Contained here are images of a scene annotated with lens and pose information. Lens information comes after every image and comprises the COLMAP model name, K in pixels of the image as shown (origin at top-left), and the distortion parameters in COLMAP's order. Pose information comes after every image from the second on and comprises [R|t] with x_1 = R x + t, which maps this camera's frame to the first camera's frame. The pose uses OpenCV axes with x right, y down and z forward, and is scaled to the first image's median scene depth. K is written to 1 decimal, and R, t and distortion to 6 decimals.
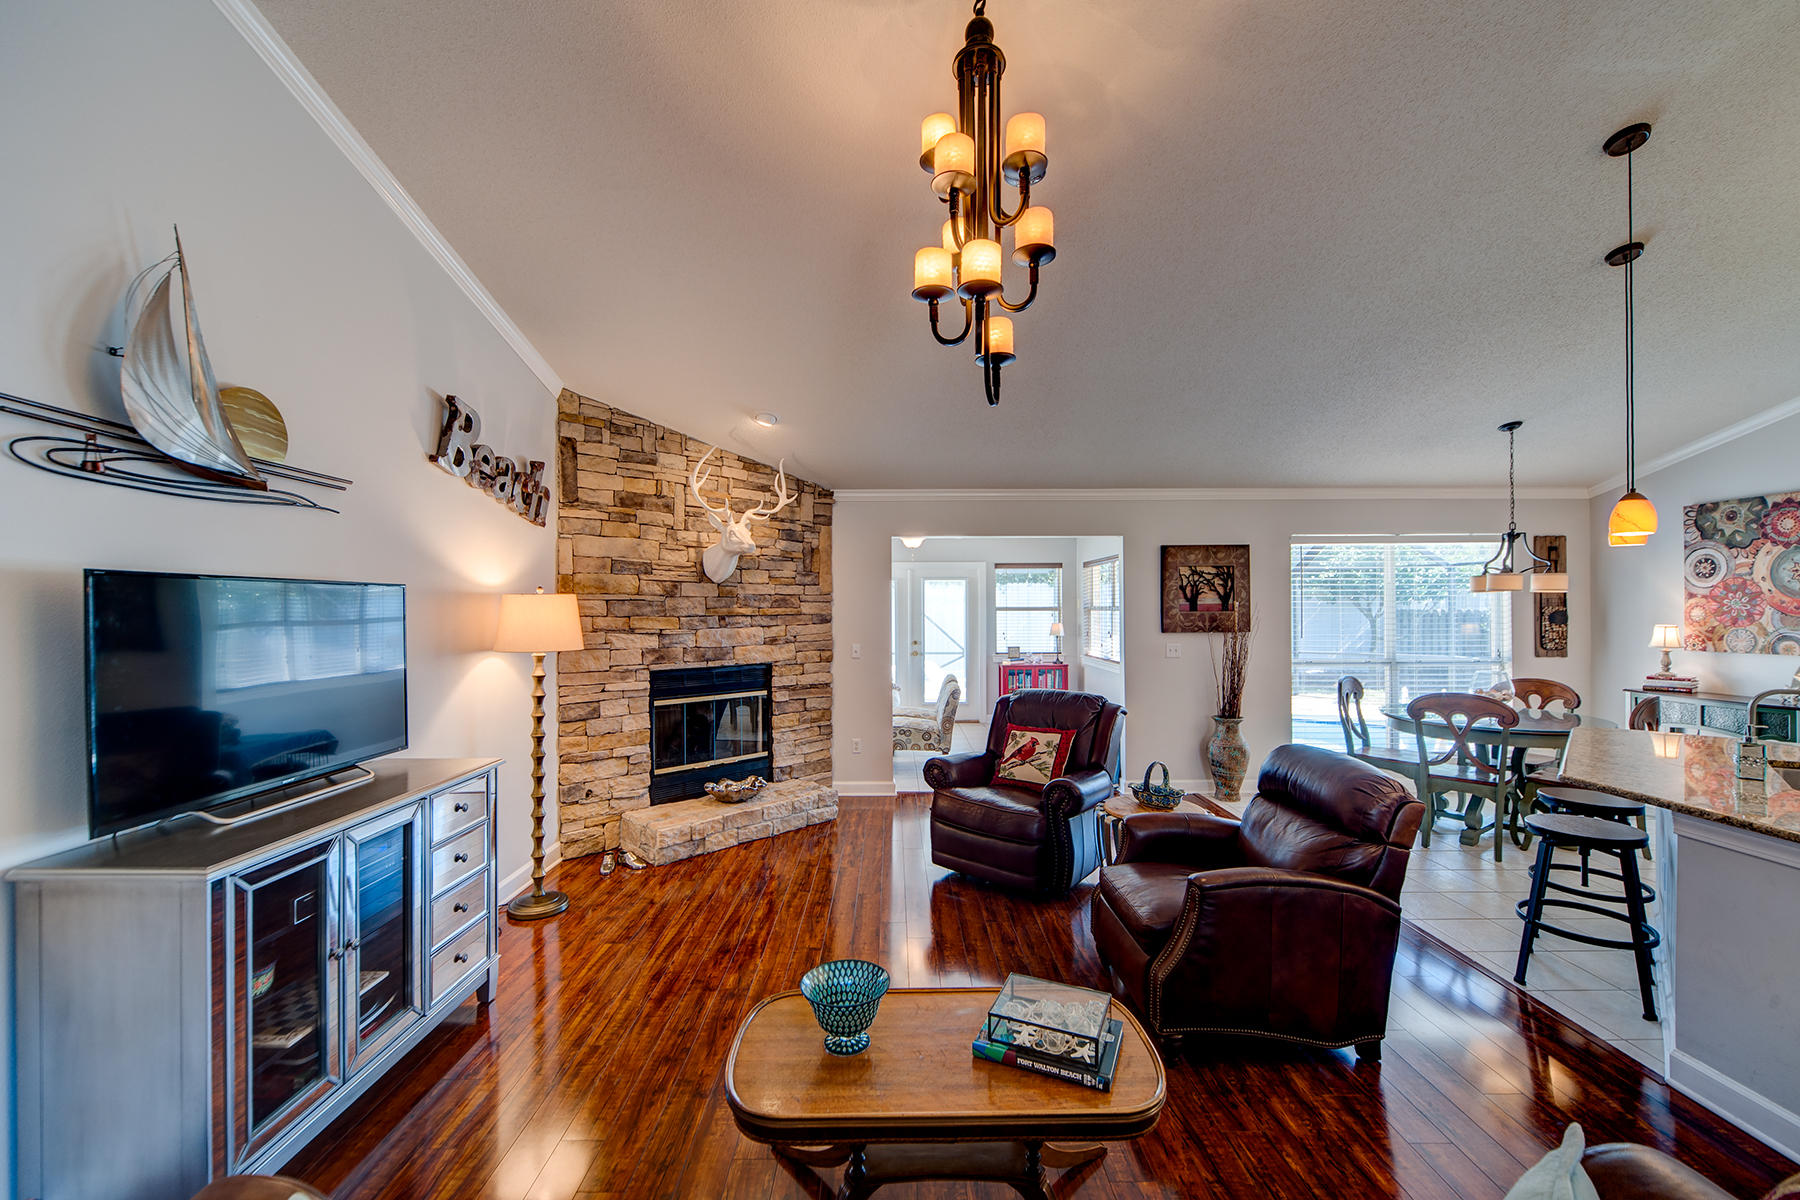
lens RADIAL K [[727.4, 0, 912.3], [0, 727.4, 606.5], [0, 0, 1]] dist [0.000236, 0.000084]
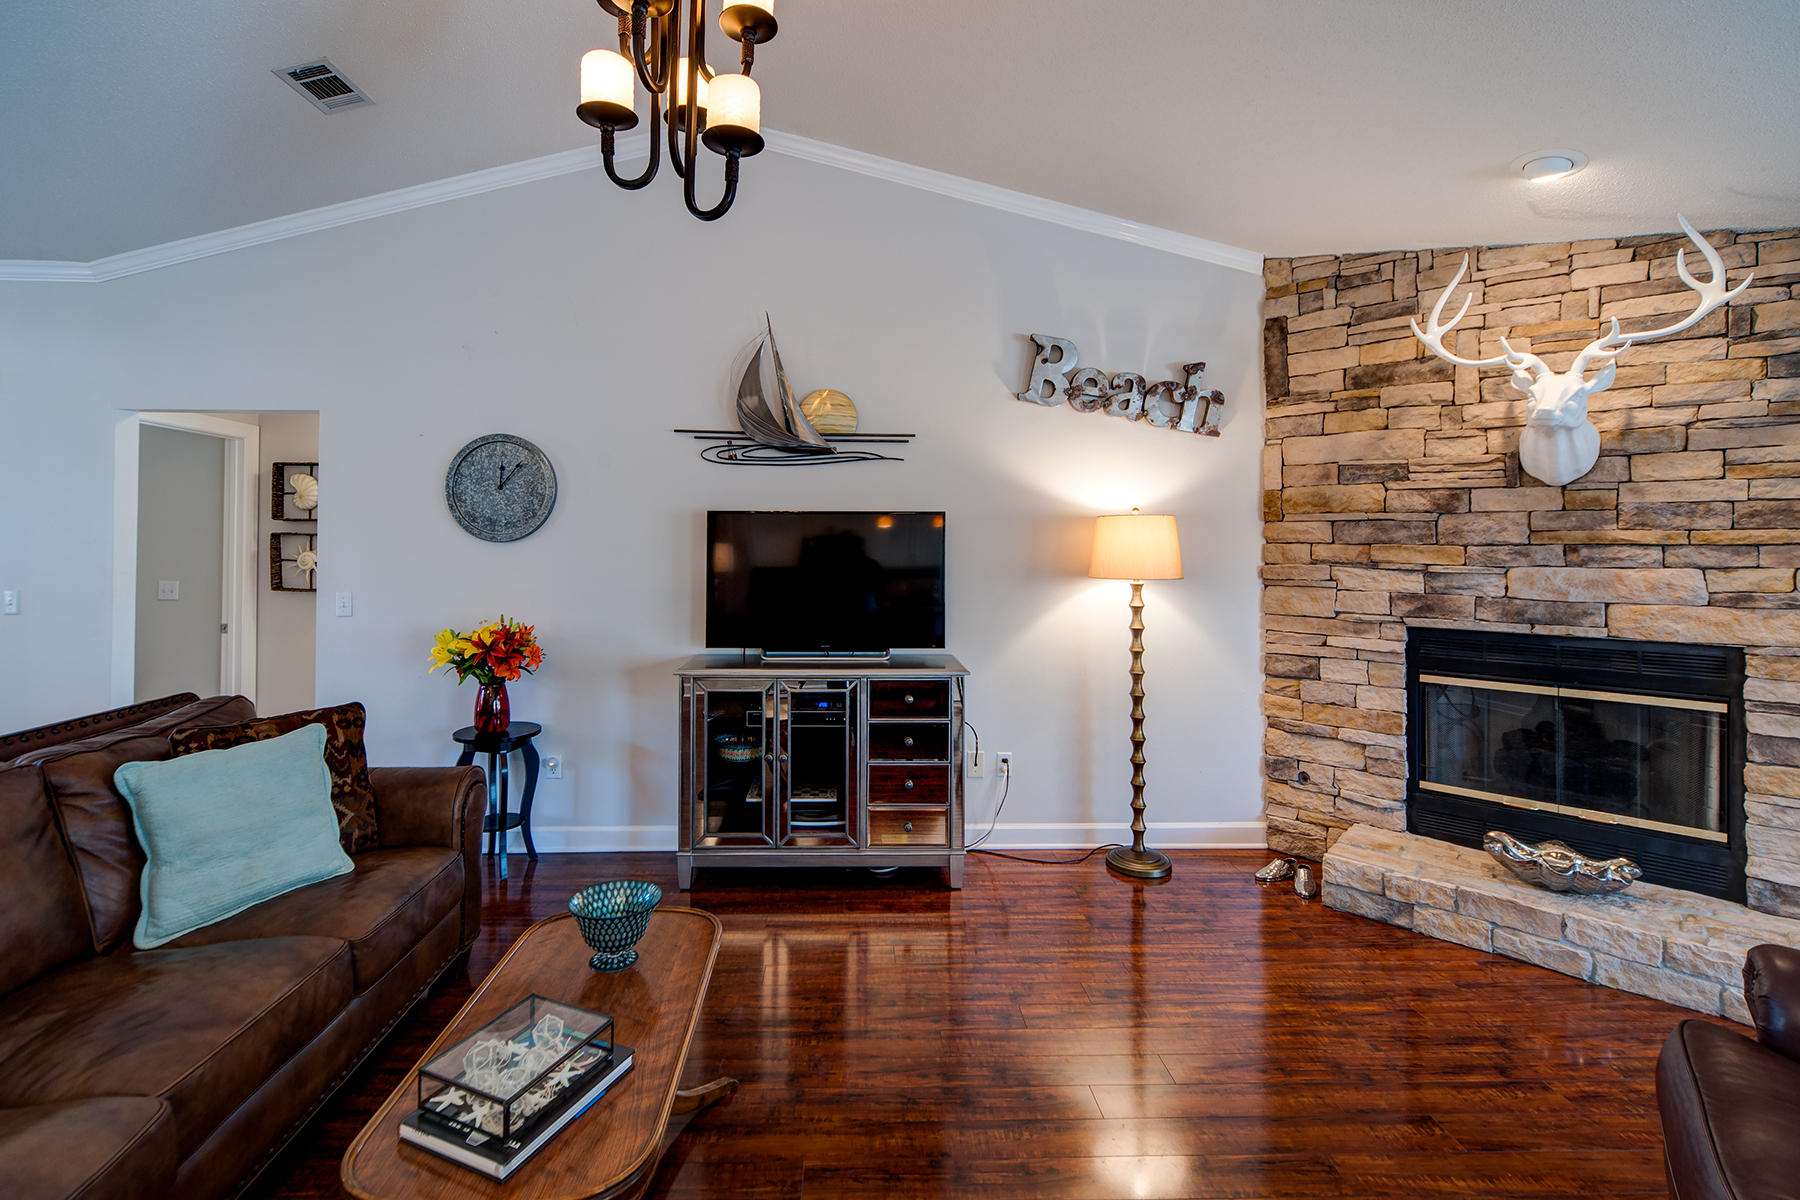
lens RADIAL K [[806.3, 0, 850.9], [0, 806.3, 533.3], [0, 0, 1]] dist [-0.001200, -0.000945]
pose [[-0.005602, -0.010374, -0.999930, 0.372732], [-0.000348, 0.999946, -0.010372, 0.011382], [0.999984, 0.000290, -0.005606, 0.495823]]
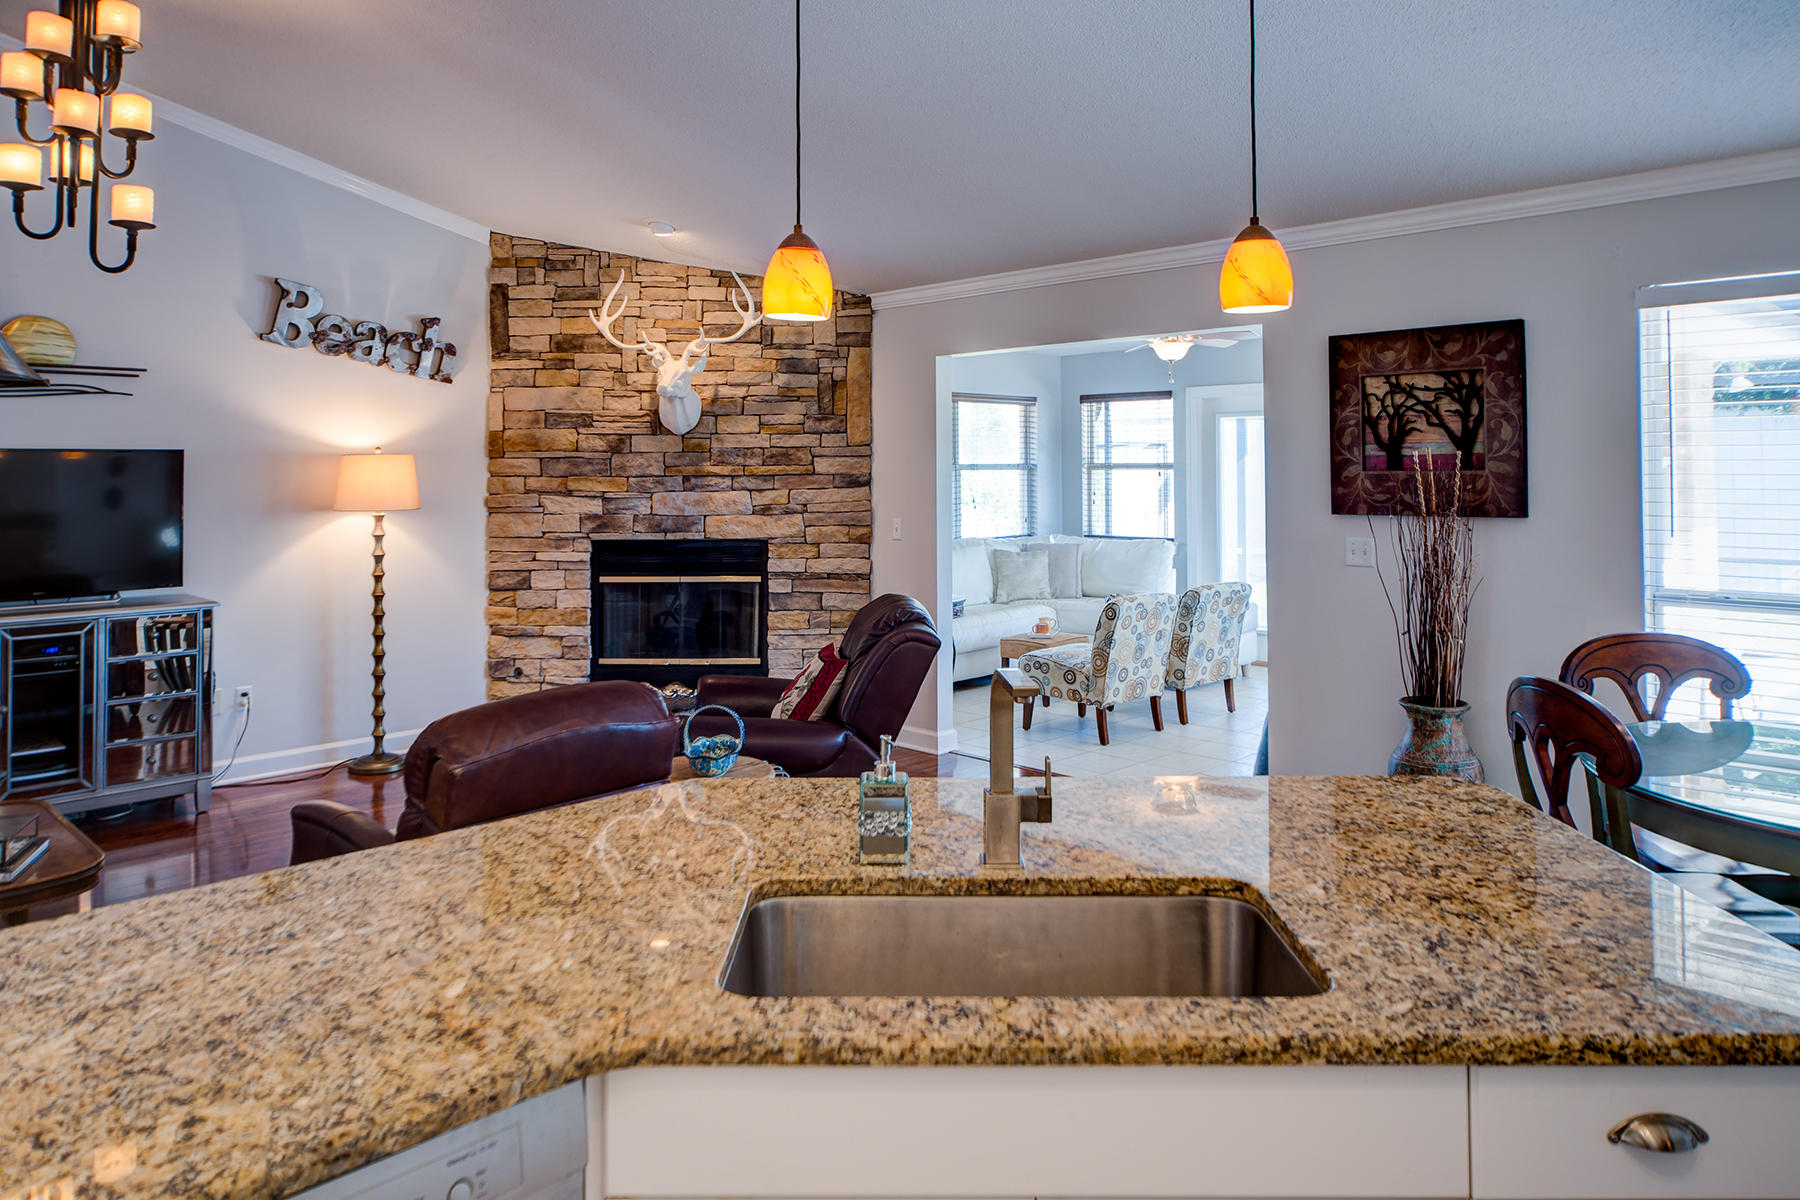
lens RADIAL K [[1211.0, 0, 890.9], [0, 1211.0, 428.5], [0, 0, 1]] dist [-0.007592, 0.003835]
pose [[0.688844, -0.023861, -0.724517, 0.907318], [0.006661, 0.999624, -0.026588, -0.002561], [0.724879, 0.013488, 0.688744, 0.273807]]
